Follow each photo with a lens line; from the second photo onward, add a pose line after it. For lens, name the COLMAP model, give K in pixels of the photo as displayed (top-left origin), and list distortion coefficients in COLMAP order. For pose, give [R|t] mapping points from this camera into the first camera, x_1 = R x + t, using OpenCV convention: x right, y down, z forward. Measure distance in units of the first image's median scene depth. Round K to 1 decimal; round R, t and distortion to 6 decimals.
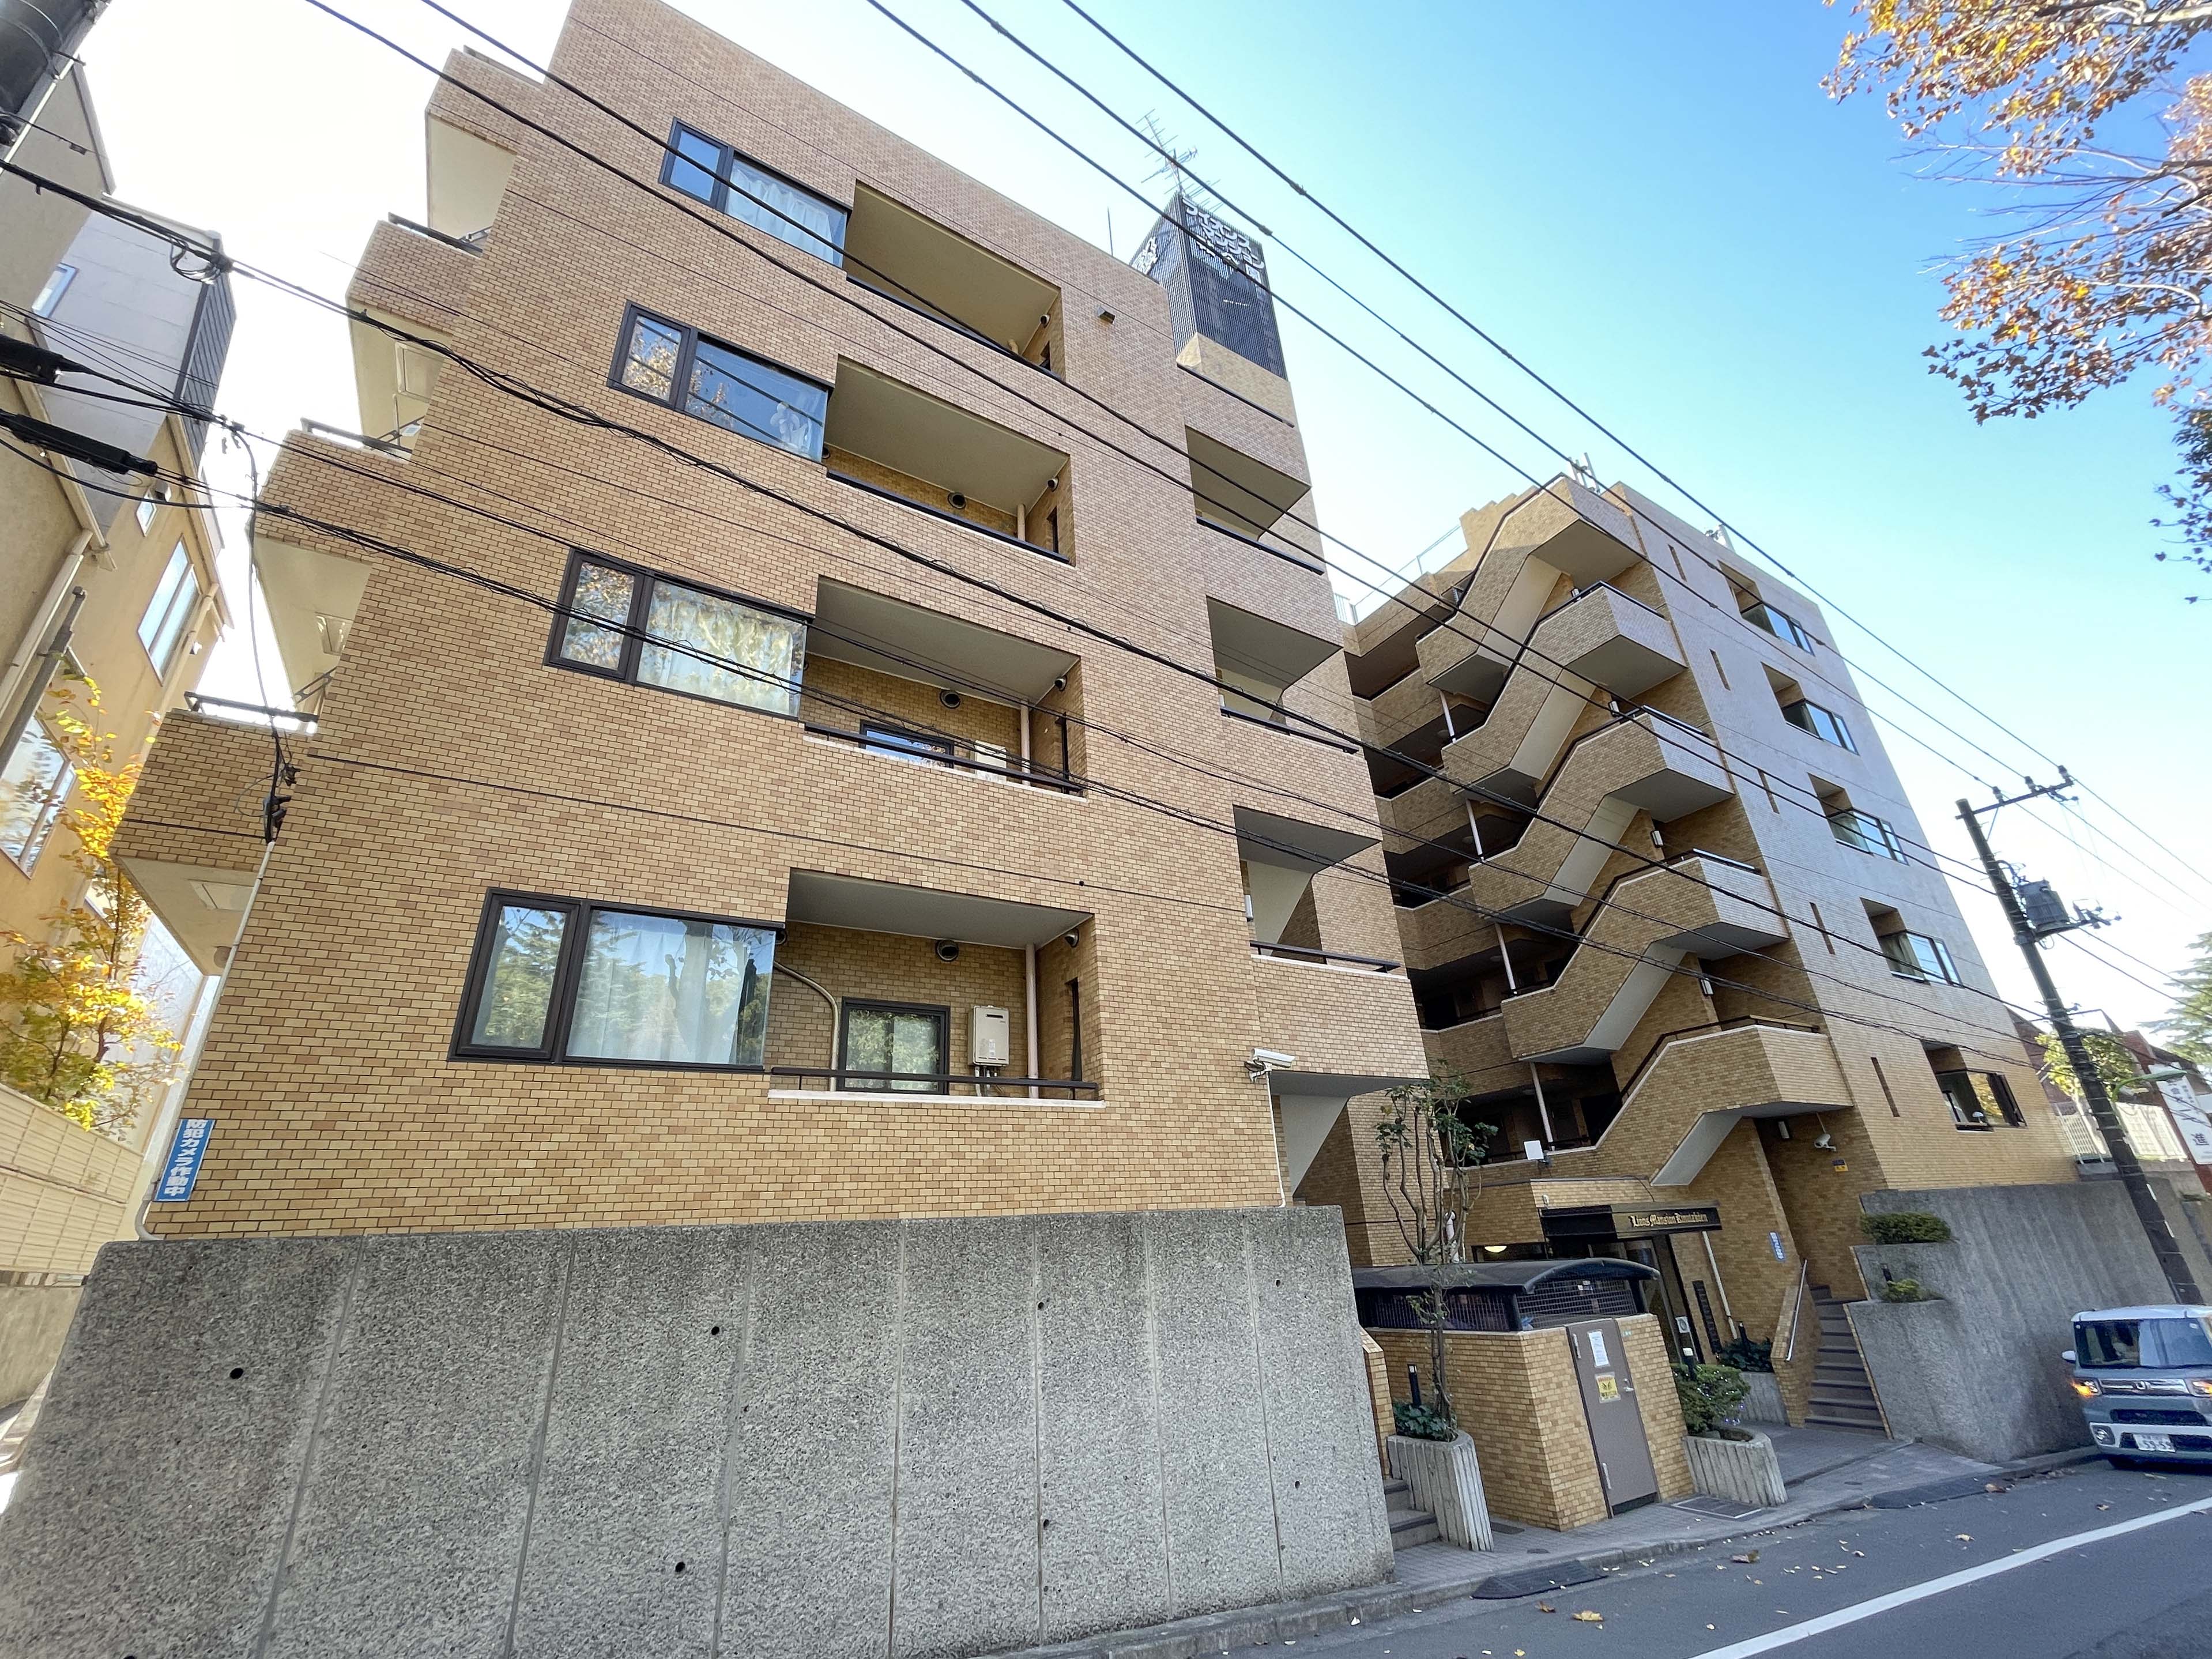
lens RADIAL K [[899.5, 0, 1106.0], [0, 899.5, 829.5], [0, 0, 1]] dist [-0.003382, 0.000323]
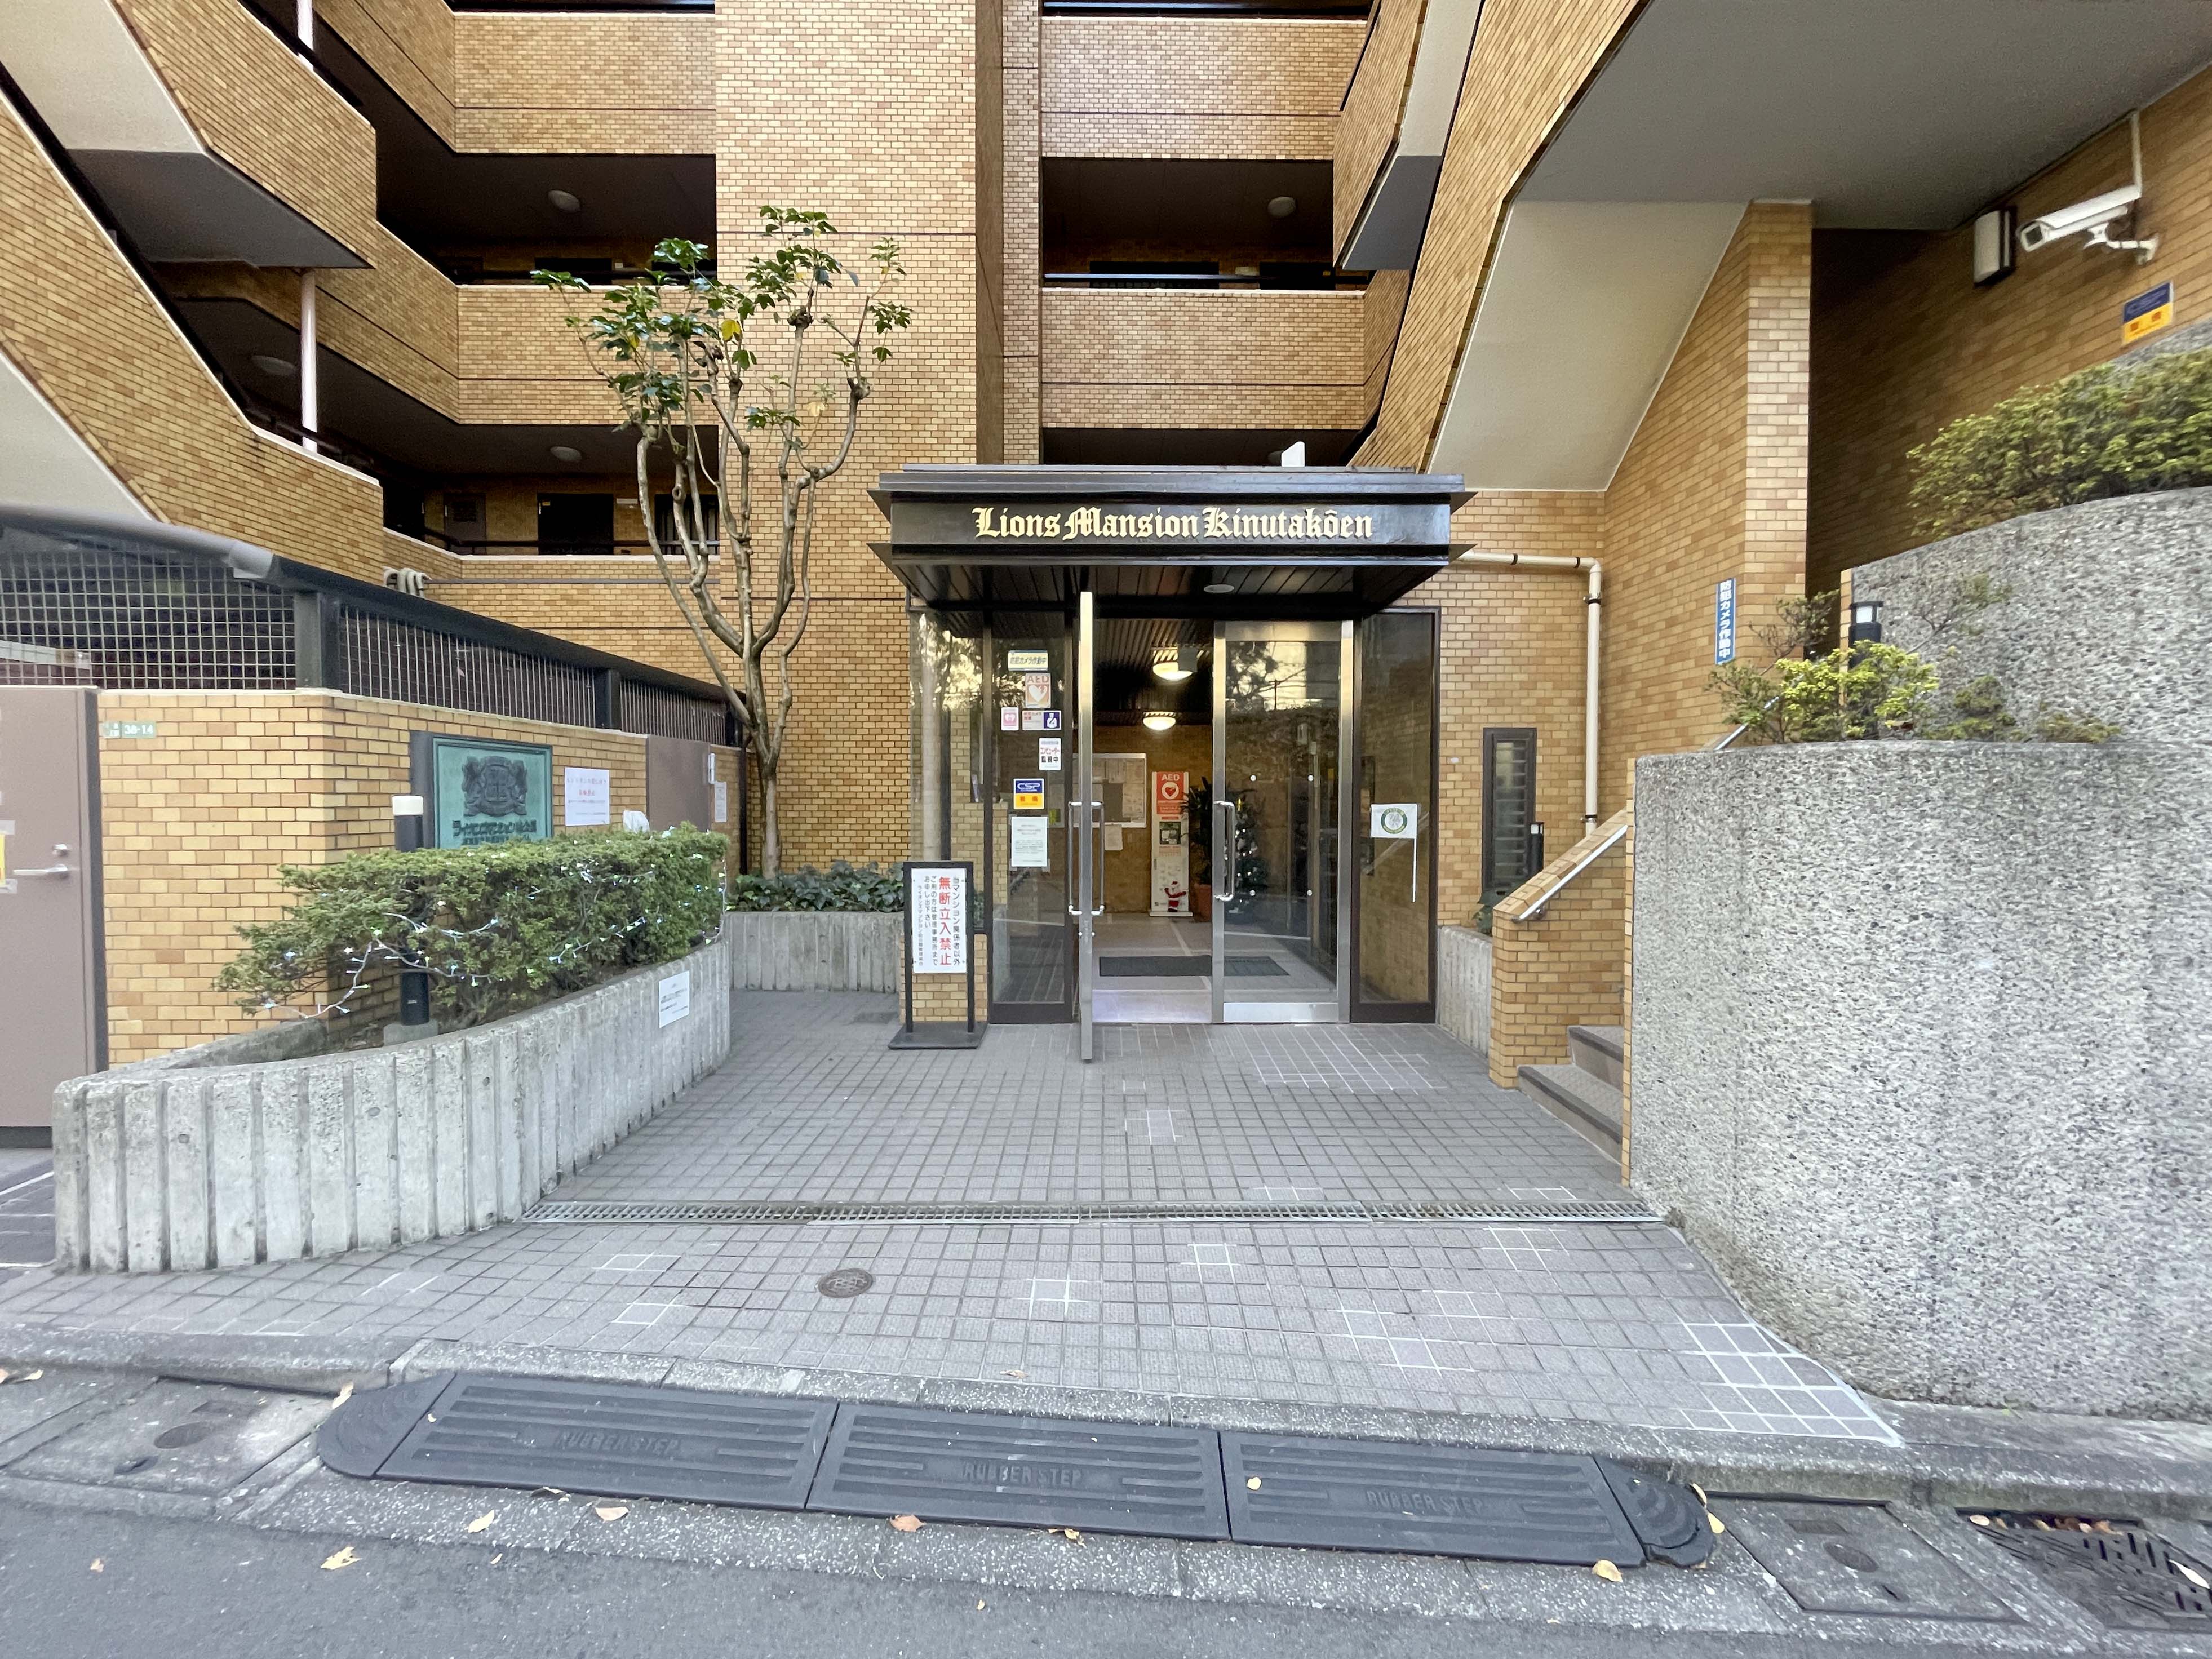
lens RADIAL K [[899.5, 0, 1106.0], [0, 899.5, 829.5], [0, 0, 1]] dist [-0.003382, 0.000323]
pose [[0.868887, 0.068992, -0.490179, 0.711658], [0.170925, 0.887518, 0.427897, 0.353408], [0.464564, -0.455578, 0.759361, 0.618879]]
